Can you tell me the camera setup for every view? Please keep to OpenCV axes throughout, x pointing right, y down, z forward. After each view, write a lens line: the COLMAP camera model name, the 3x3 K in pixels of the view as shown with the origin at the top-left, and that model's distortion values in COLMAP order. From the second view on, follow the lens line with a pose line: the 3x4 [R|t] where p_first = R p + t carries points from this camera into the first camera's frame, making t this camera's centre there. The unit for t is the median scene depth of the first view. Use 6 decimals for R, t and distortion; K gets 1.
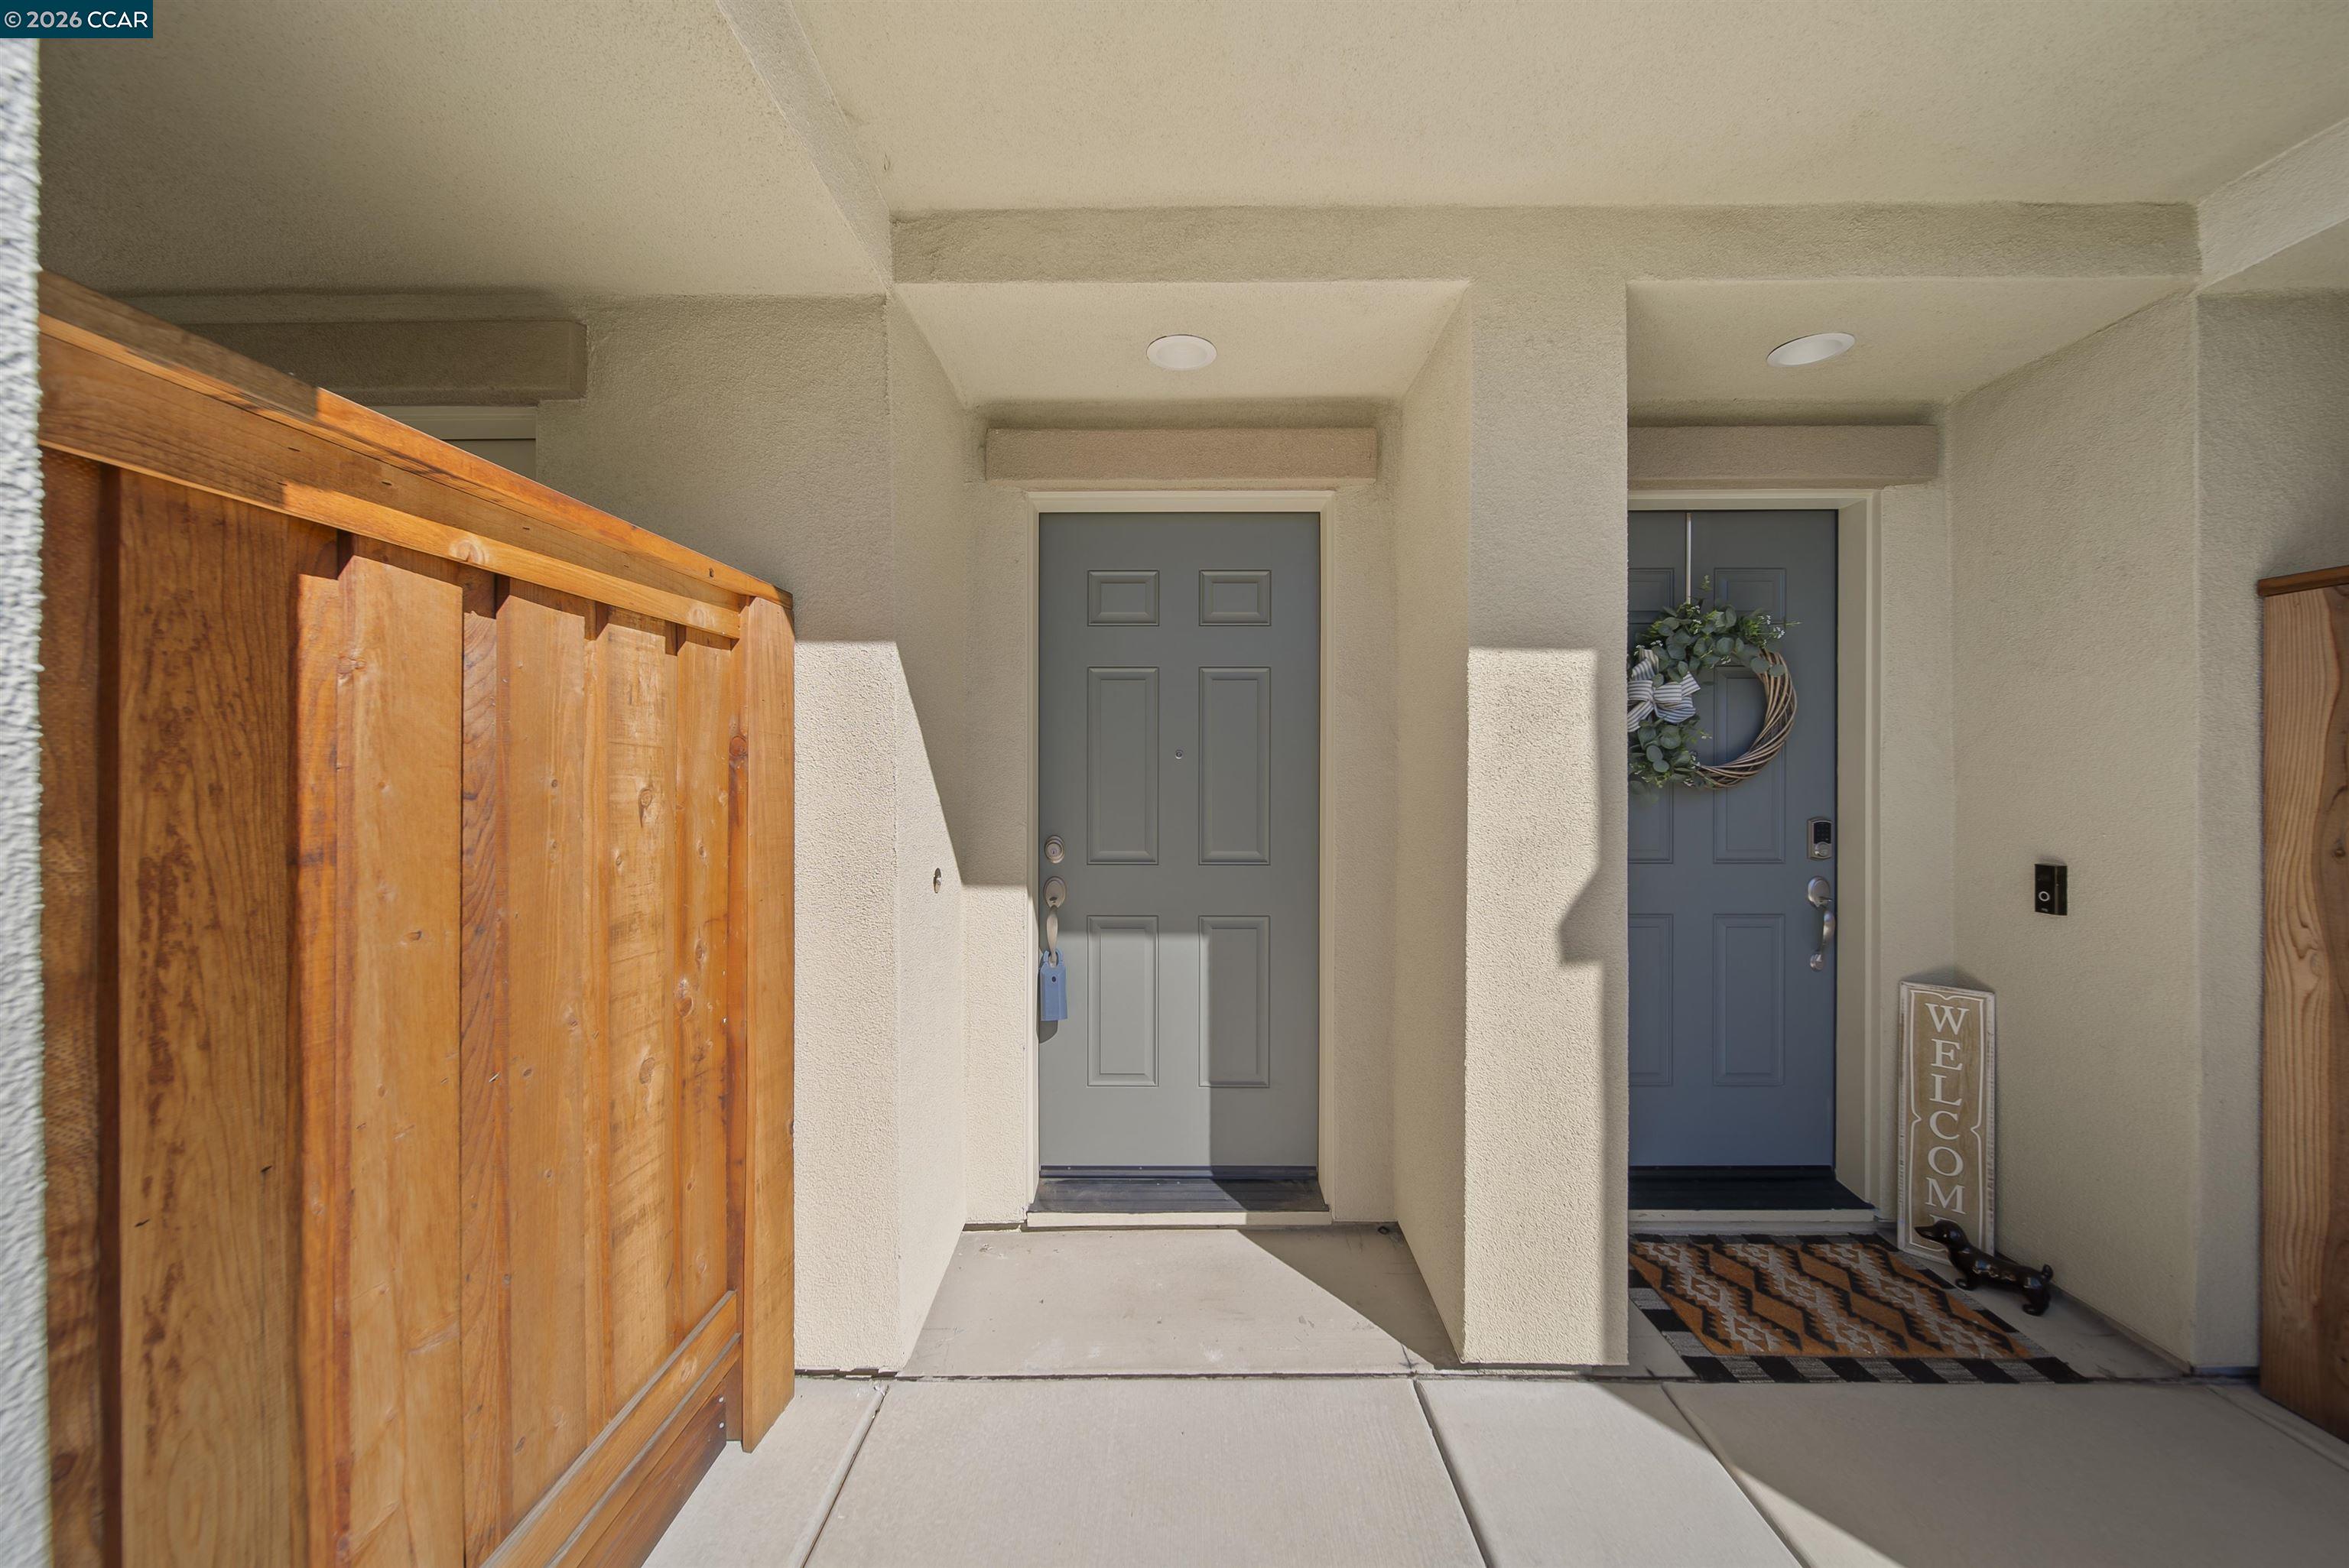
lens RADIAL K [[827.4, 0, 1175.6], [0, 827.4, 765.2], [0, 0, 1]] dist [-0.001434, -0.000735]
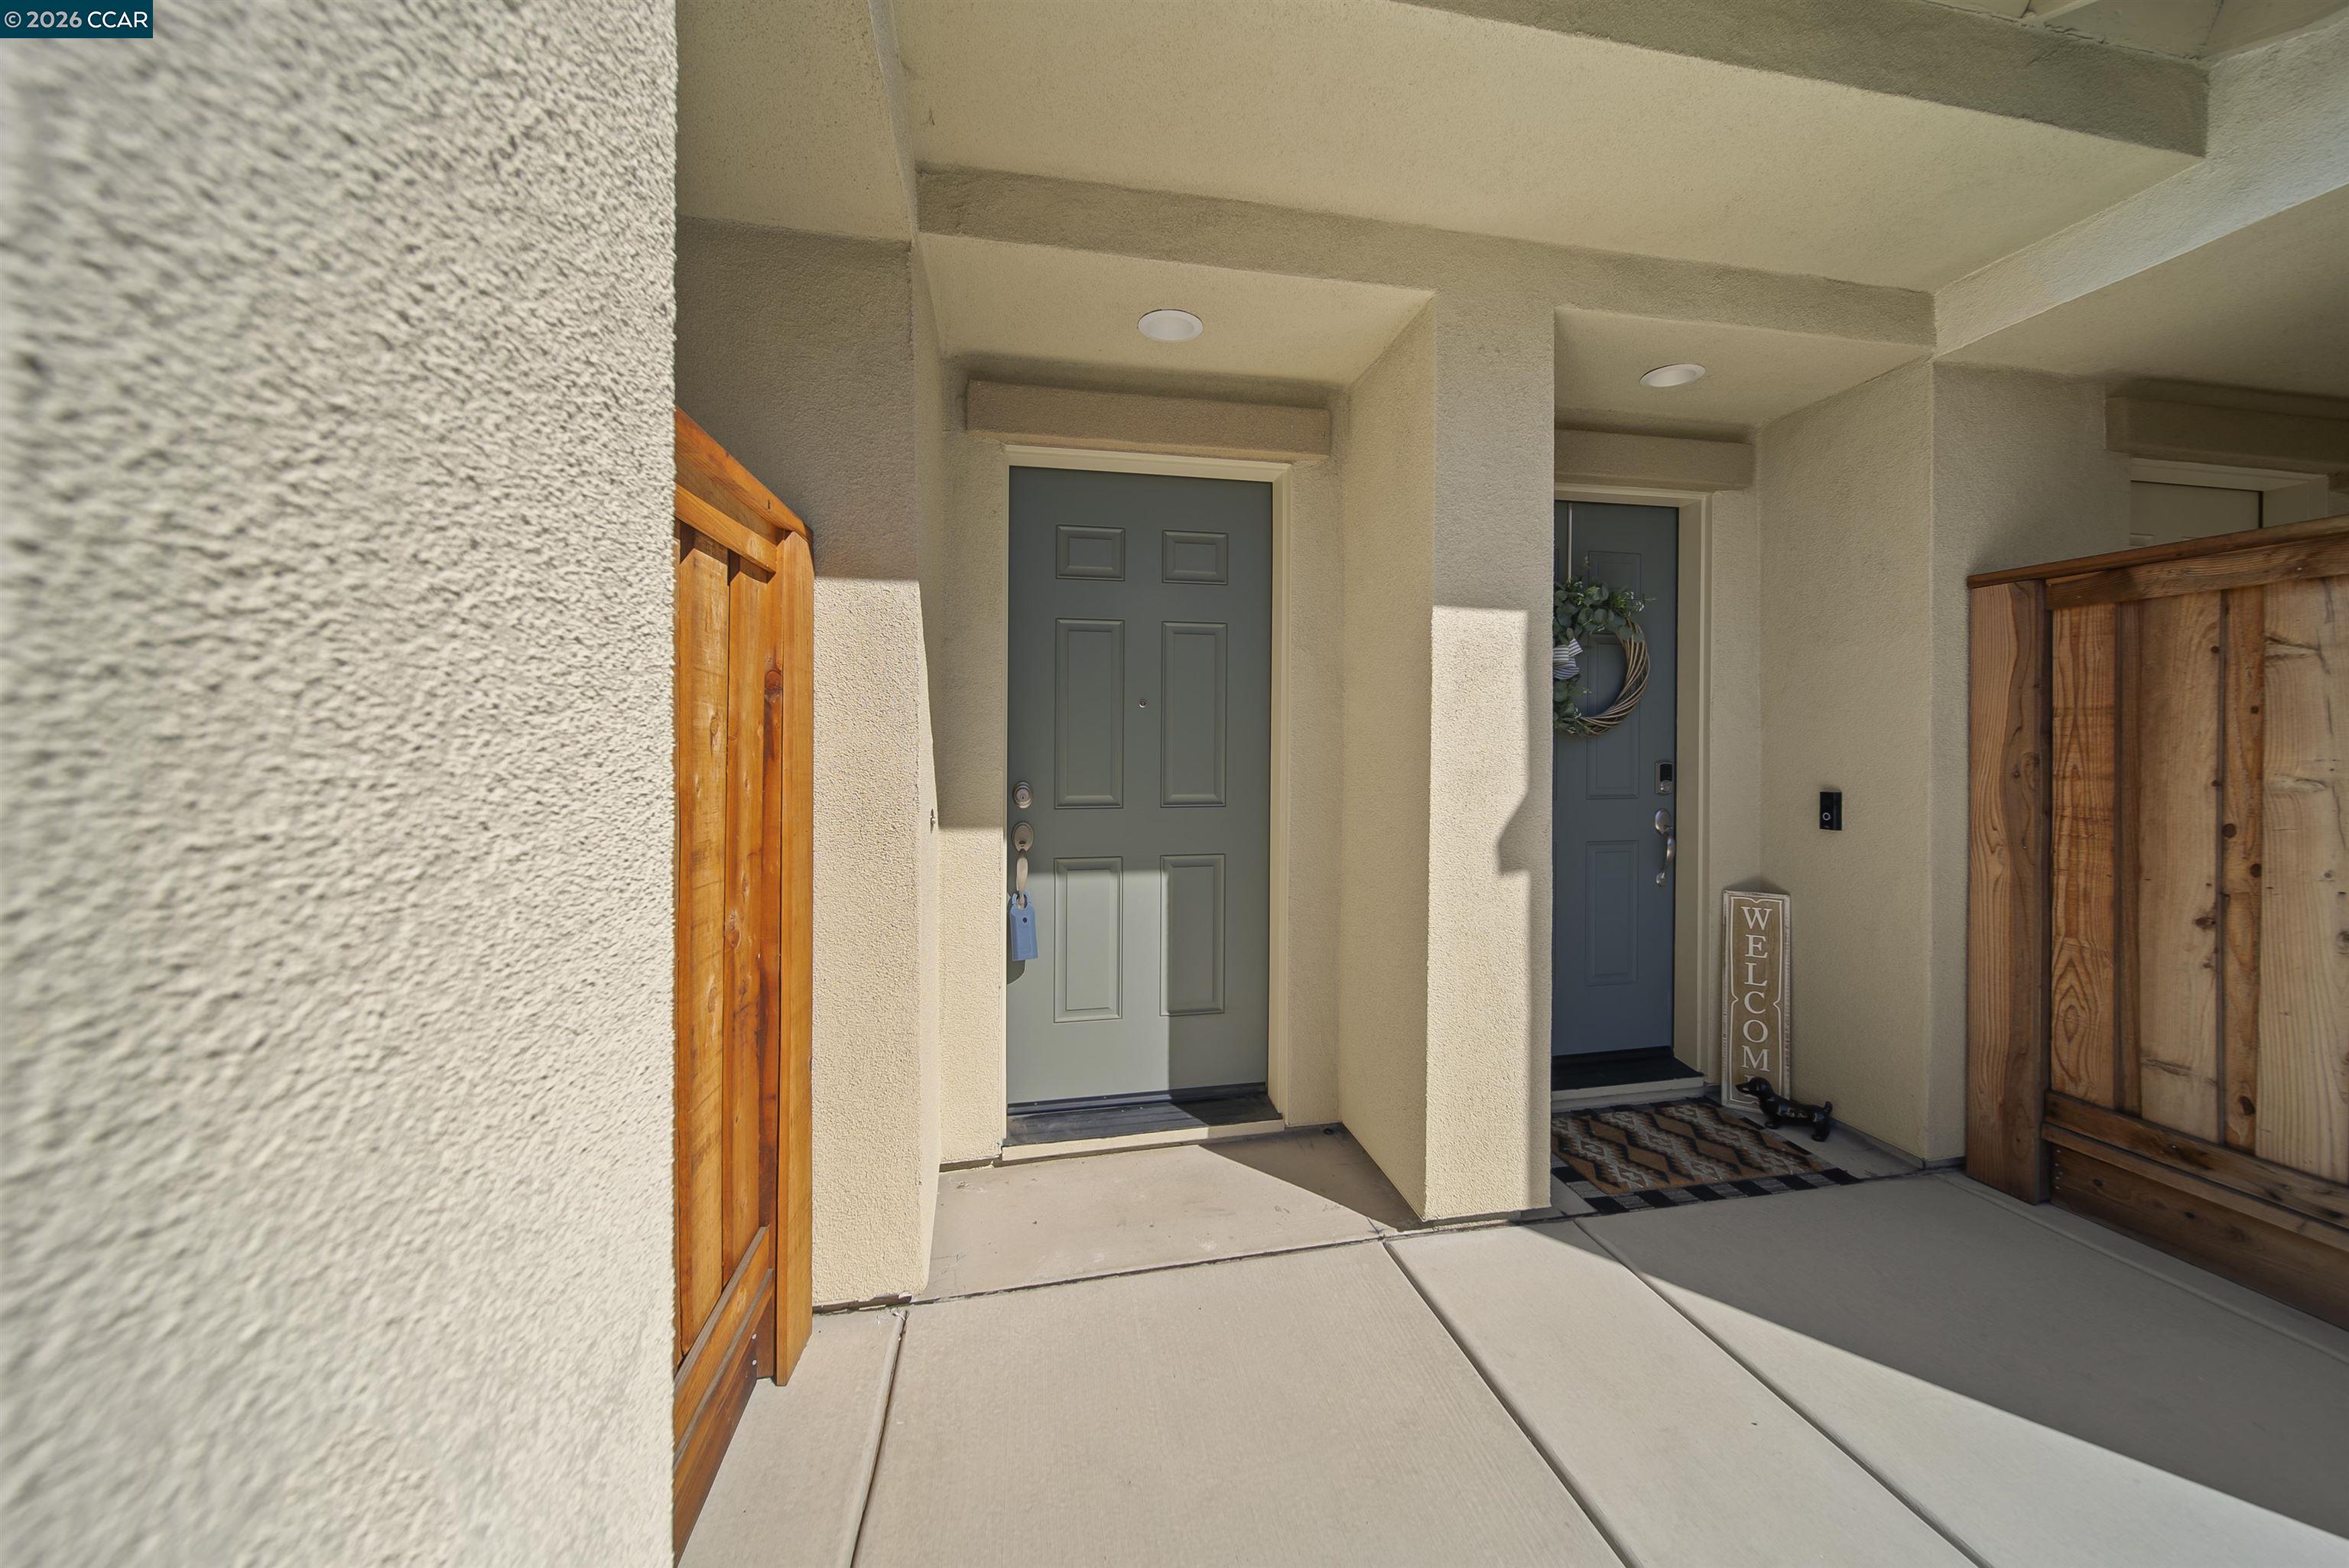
lens RADIAL K [[844.7, 0, 1175.7], [0, 844.7, 741.4], [0, 0, 1]] dist [0.000552, 0.000123]
pose [[0.978194, 0.000467, 0.207692, -0.218350], [-0.001328, 0.999991, 0.004007, 0.038034], [-0.207689, -0.004196, 0.978186, -0.080693]]
